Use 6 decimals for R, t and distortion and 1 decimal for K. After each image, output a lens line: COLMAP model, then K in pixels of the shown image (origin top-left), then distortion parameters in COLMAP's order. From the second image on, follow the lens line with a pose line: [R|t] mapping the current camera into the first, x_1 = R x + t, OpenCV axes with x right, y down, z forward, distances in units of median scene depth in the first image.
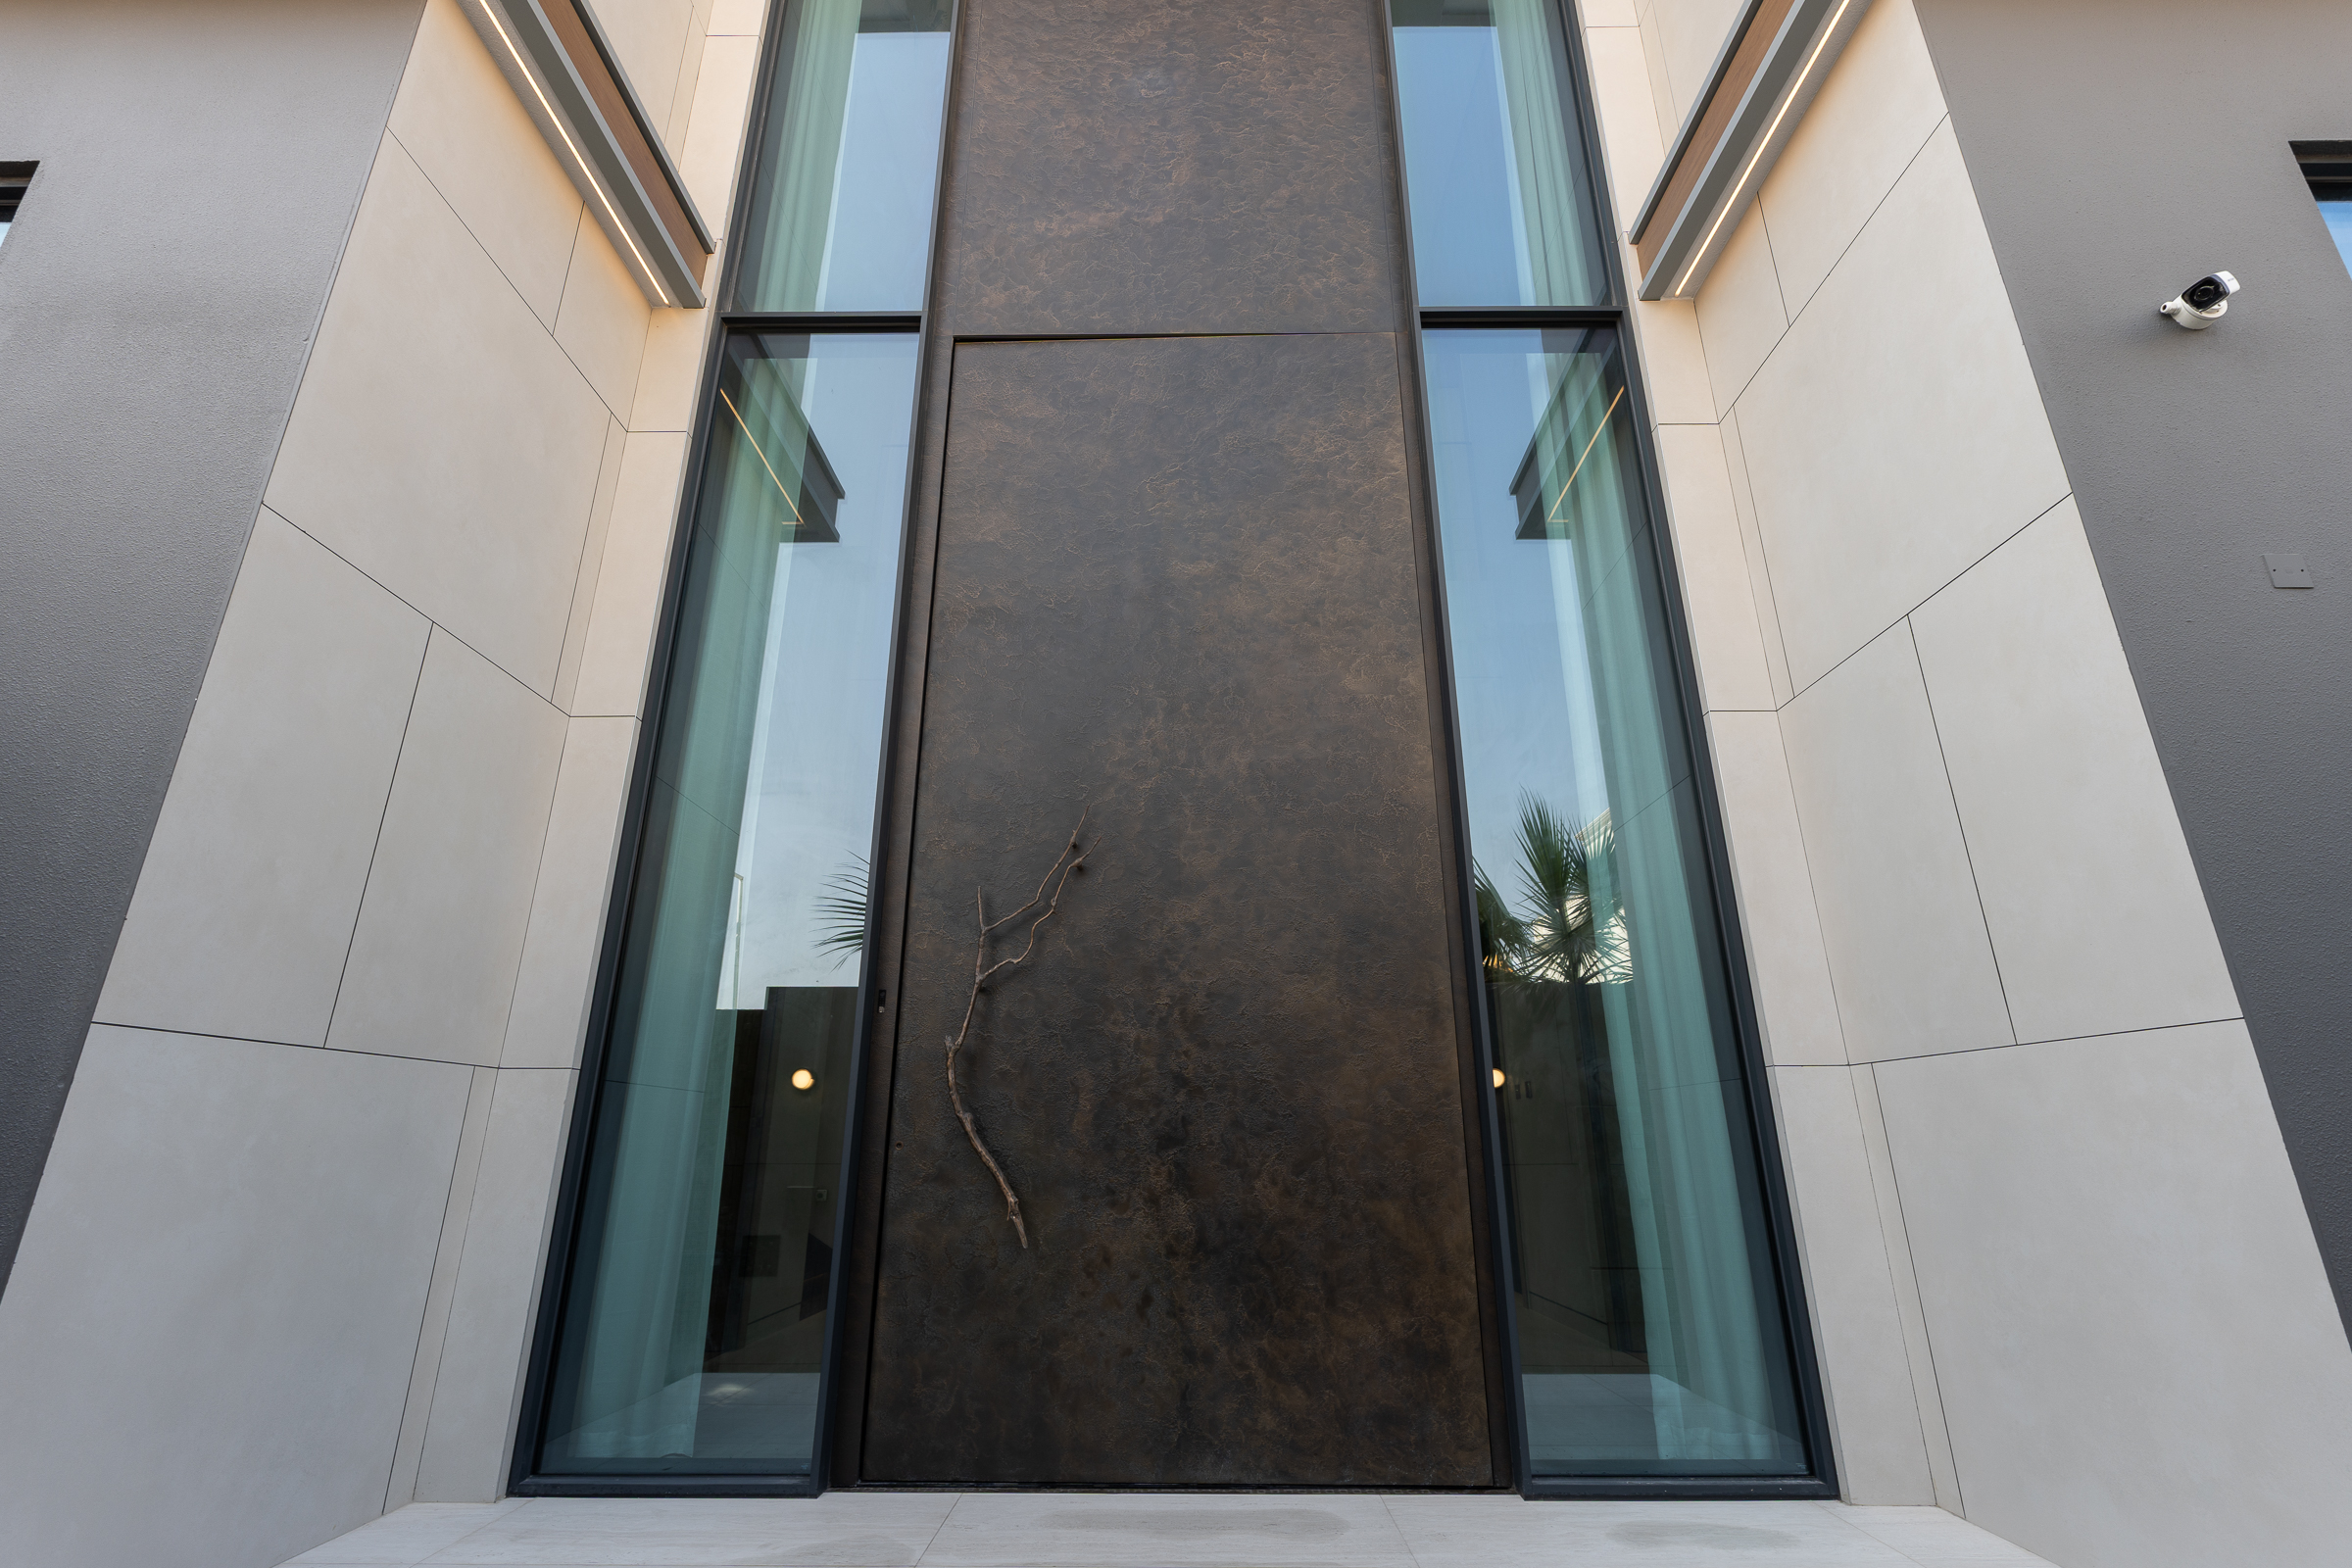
lens RADIAL K [[1073.2, 0, 1178.1], [0, 1073.2, 782.6], [0, 0, 1]] dist [-0.007331, 0.001842]
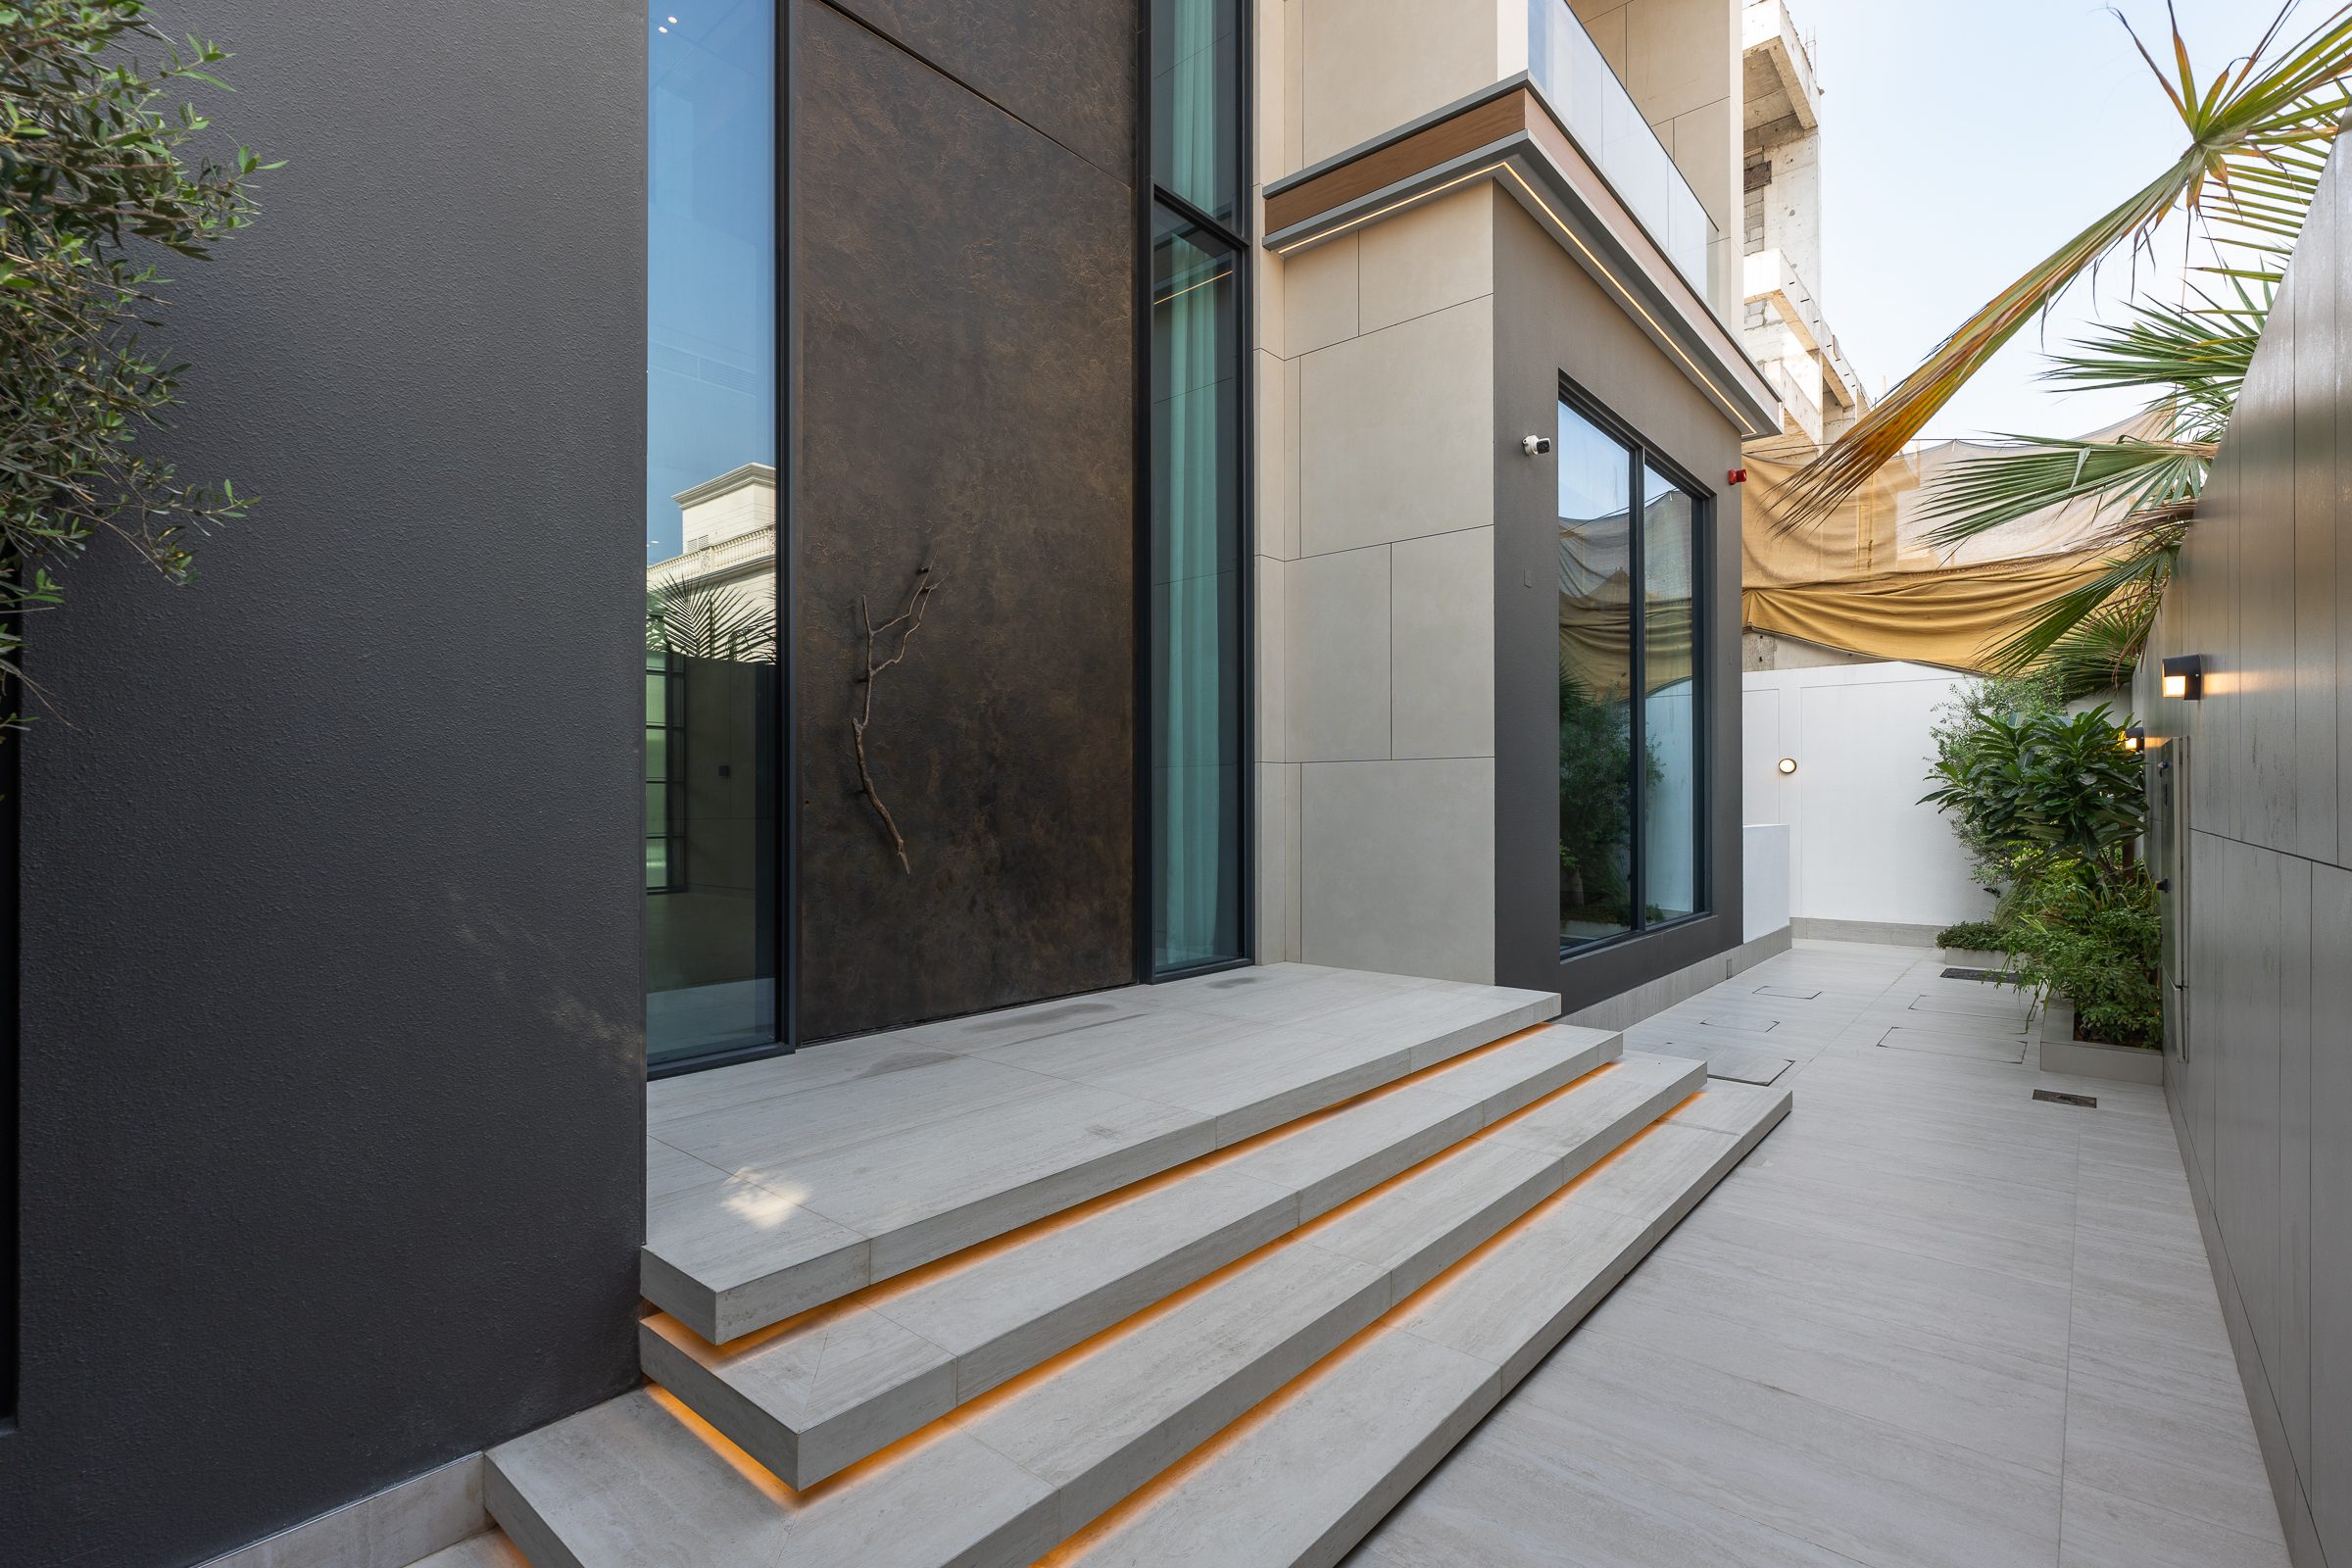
lens RADIAL K [[1073.2, 0, 1174.4], [0, 1073.2, 791.5], [0, 0, 1]] dist [-0.007331, 0.001842]
pose [[0.647540, 0.006772, 0.762002, -0.907604], [-0.253500, 0.944923, 0.207023, -0.032173], [-0.718631, -0.327223, 0.613592, -0.045981]]
